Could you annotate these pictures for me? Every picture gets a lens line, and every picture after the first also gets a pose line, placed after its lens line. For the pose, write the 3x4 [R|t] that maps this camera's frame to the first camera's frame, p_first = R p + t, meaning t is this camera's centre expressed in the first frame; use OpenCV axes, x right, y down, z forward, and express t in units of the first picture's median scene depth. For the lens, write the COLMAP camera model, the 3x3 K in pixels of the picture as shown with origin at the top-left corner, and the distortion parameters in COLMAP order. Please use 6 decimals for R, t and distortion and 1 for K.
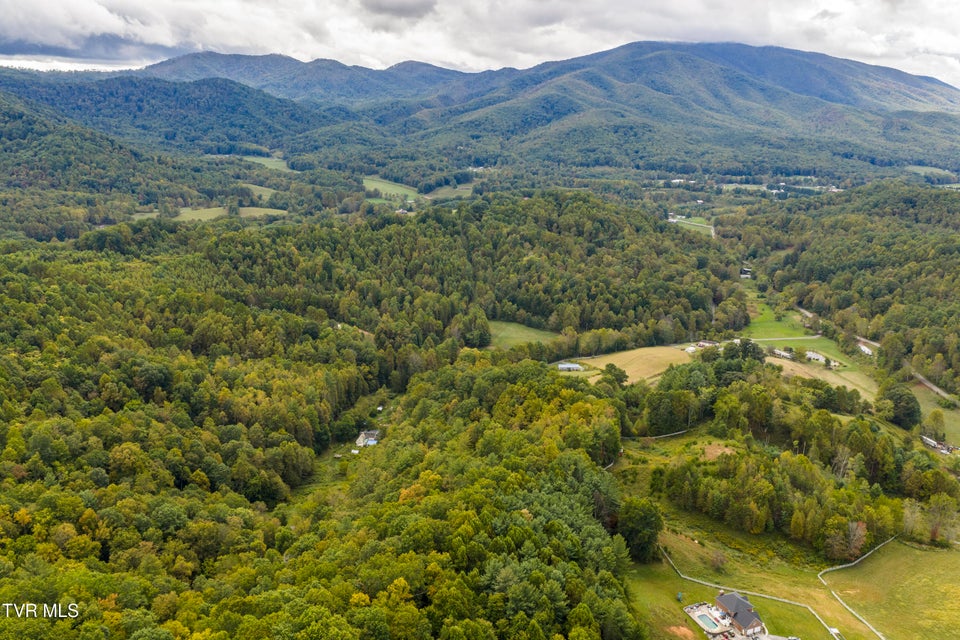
lens RADIAL K [[792.8, 0, 483.6], [0, 792.8, 320.9], [0, 0, 1]] dist [0.021107, -0.032356]
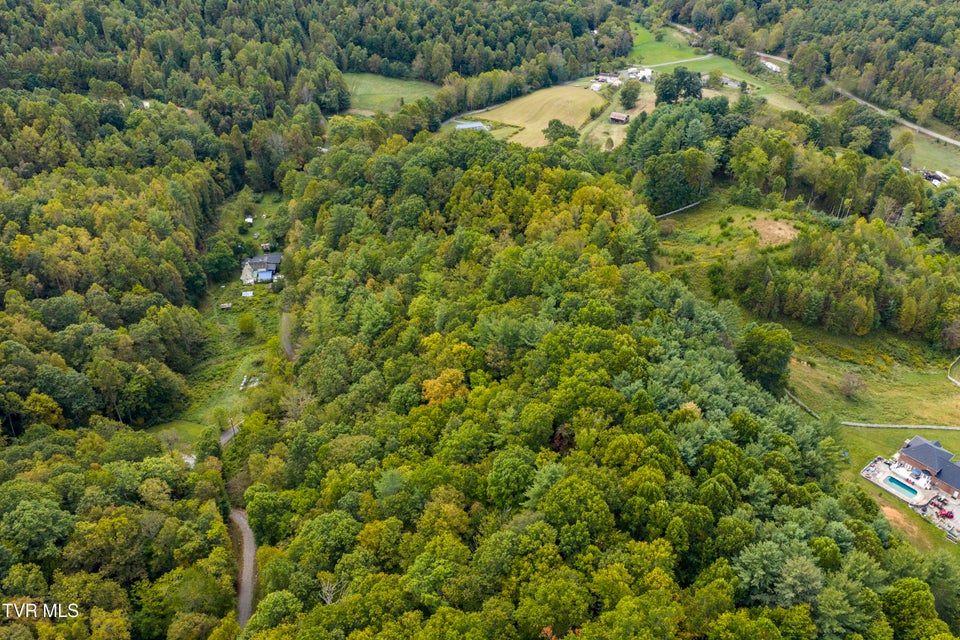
lens RADIAL K [[792.8, 0, 484.4], [0, 792.8, 323.0], [0, 0, 1]] dist [0.021107, -0.032356]
pose [[0.952889, -0.176223, 0.246876, -0.094934], [0.089255, 0.940787, 0.327038, -0.013190], [-0.289889, -0.289596, 0.912194, 0.203383]]
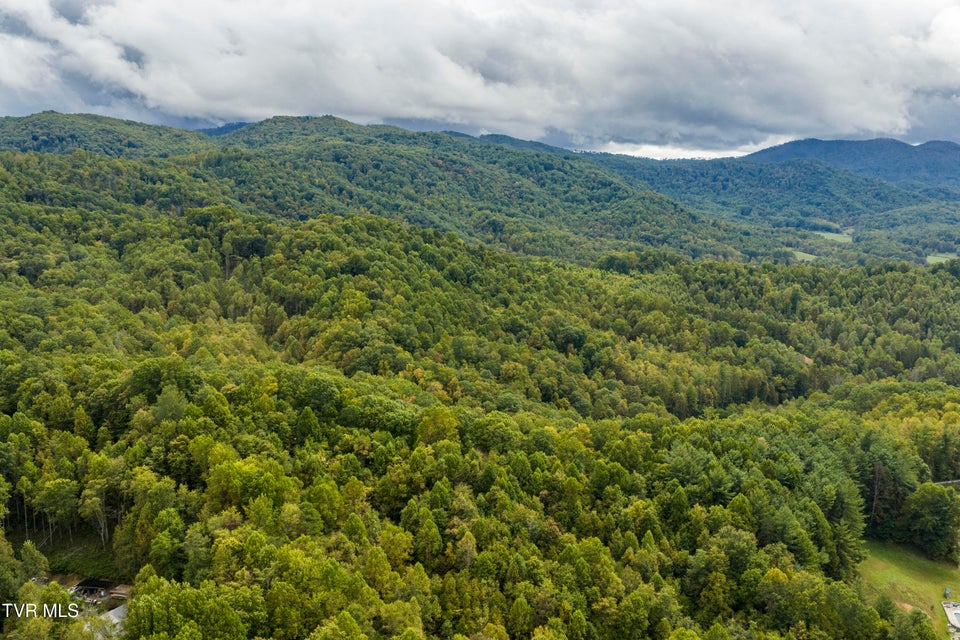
lens RADIAL K [[792.8, 0, 481.1], [0, 792.8, 320.0], [0, 0, 1]] dist [0.021107, -0.032356]
pose [[0.752591, 0.106917, -0.649751, 0.169832], [-0.179032, 0.982784, -0.045651, 0.080278], [0.633683, 0.150683, 0.758775, -0.007146]]
